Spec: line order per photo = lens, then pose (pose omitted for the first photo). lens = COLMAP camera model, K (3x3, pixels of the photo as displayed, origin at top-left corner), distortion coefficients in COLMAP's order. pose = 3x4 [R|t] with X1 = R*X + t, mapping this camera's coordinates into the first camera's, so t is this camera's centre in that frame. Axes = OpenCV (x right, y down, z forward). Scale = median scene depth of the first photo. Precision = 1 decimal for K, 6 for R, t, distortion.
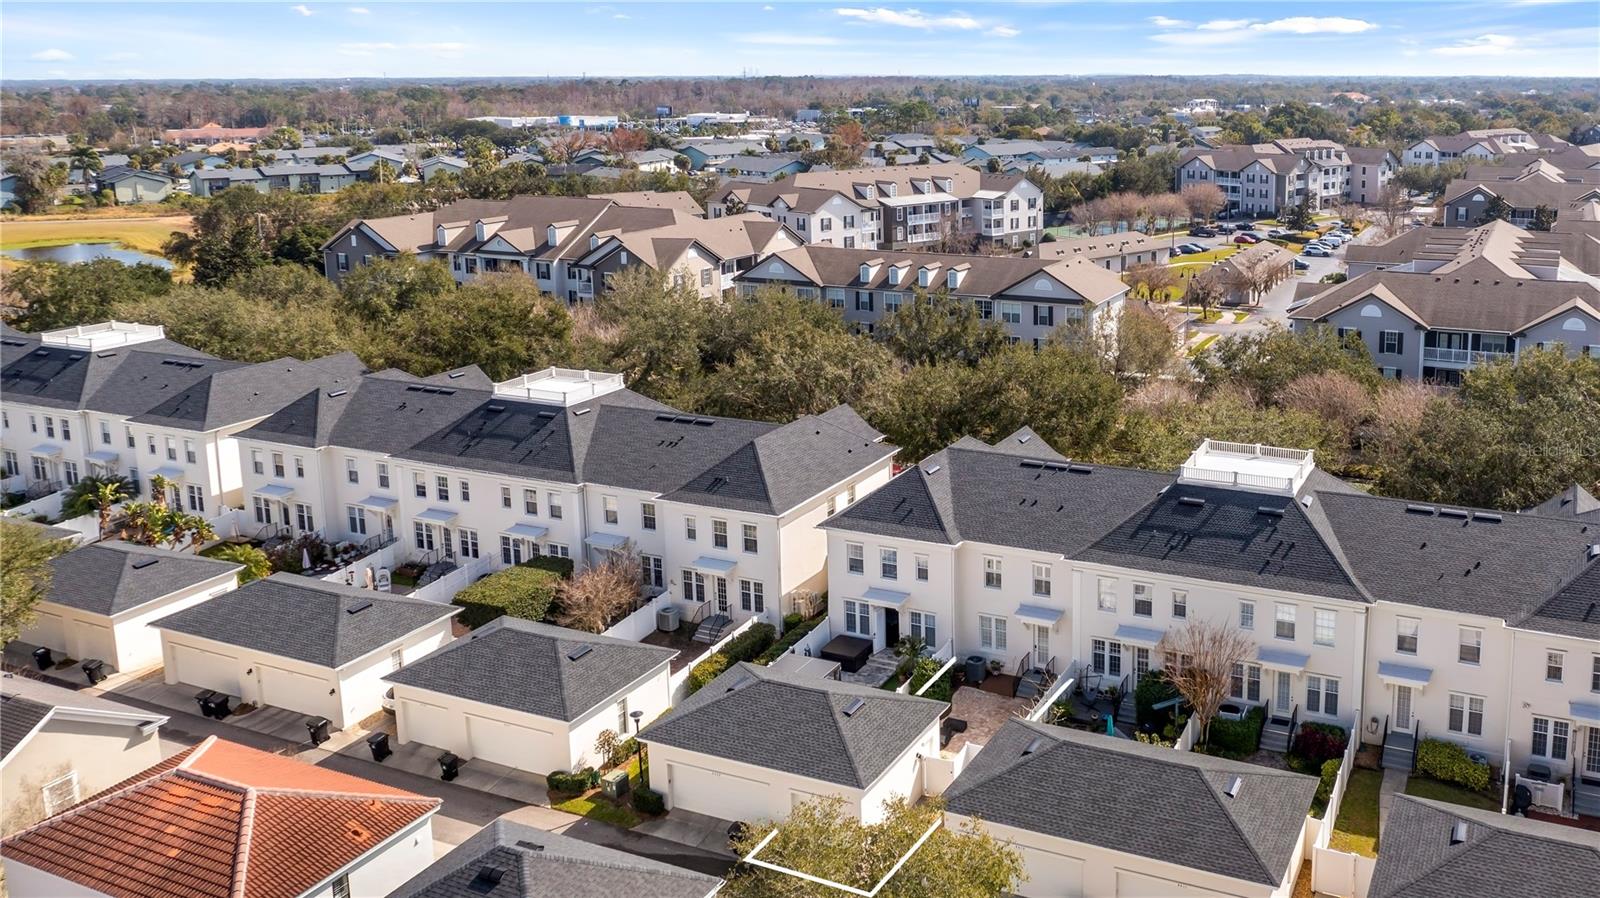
lens RADIAL K [[1397.8, 0, 920.1], [0, 1397.8, 396.6], [0, 0, 1]] dist [-0.019716, 0.003020]
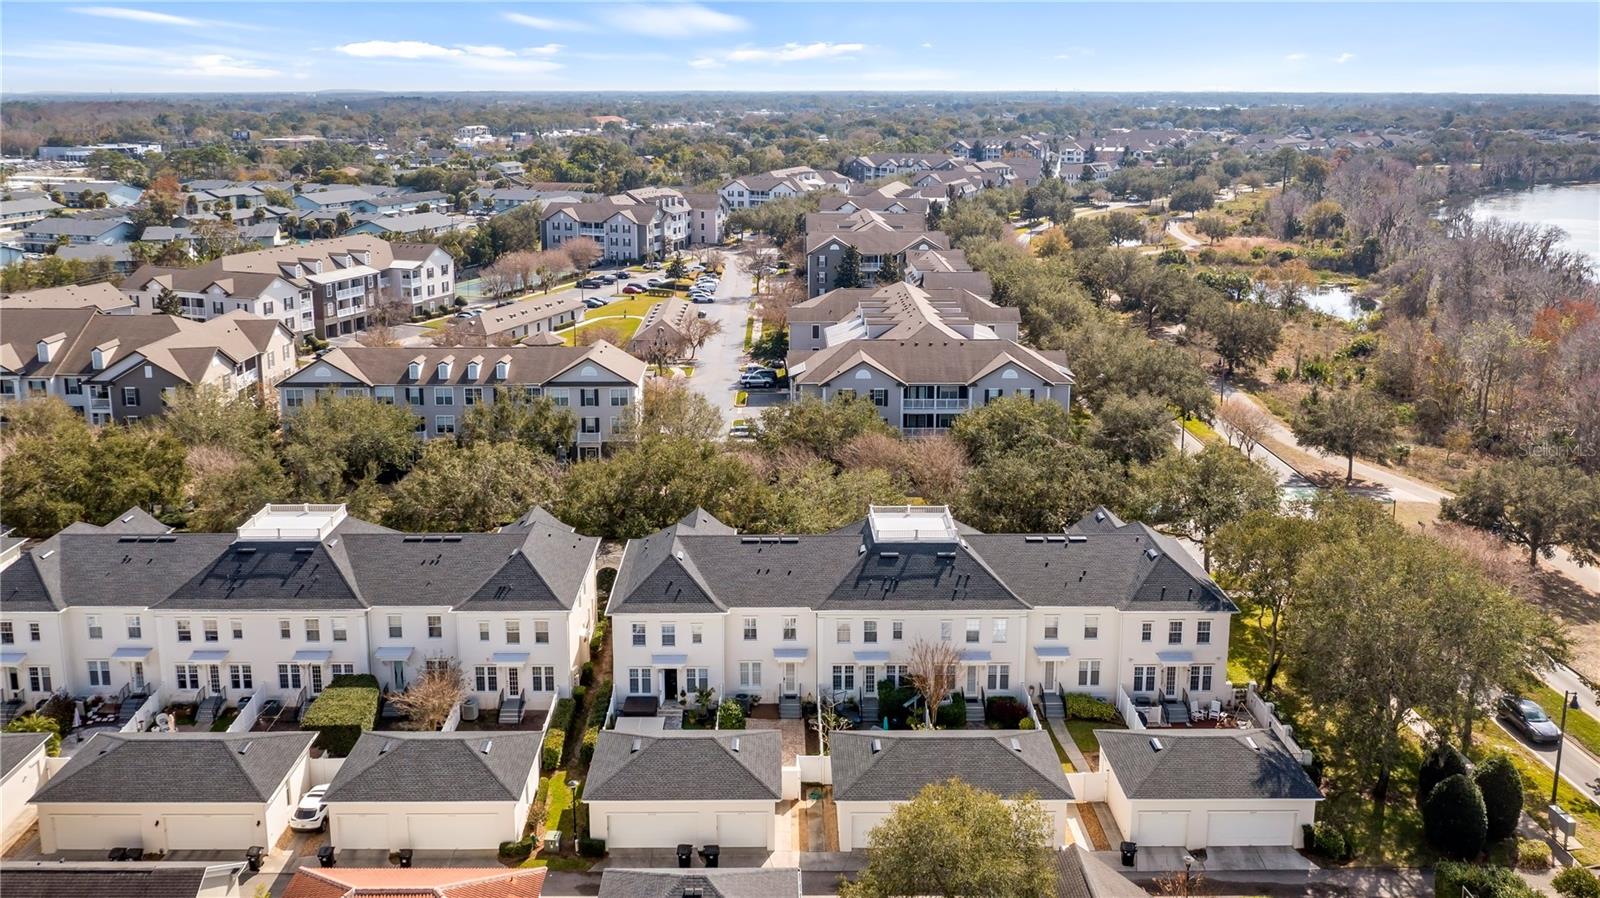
lens RADIAL K [[1394.7, 0, 794.2], [0, 1394.7, 444.7], [0, 0, 1]] dist [-0.029900, 0.012968]
pose [[0.904905, -0.103867, 0.412746, -0.362533], [0.093955, 0.994590, 0.044300, -0.083393], [-0.415115, -0.001308, 0.909768, -0.171158]]
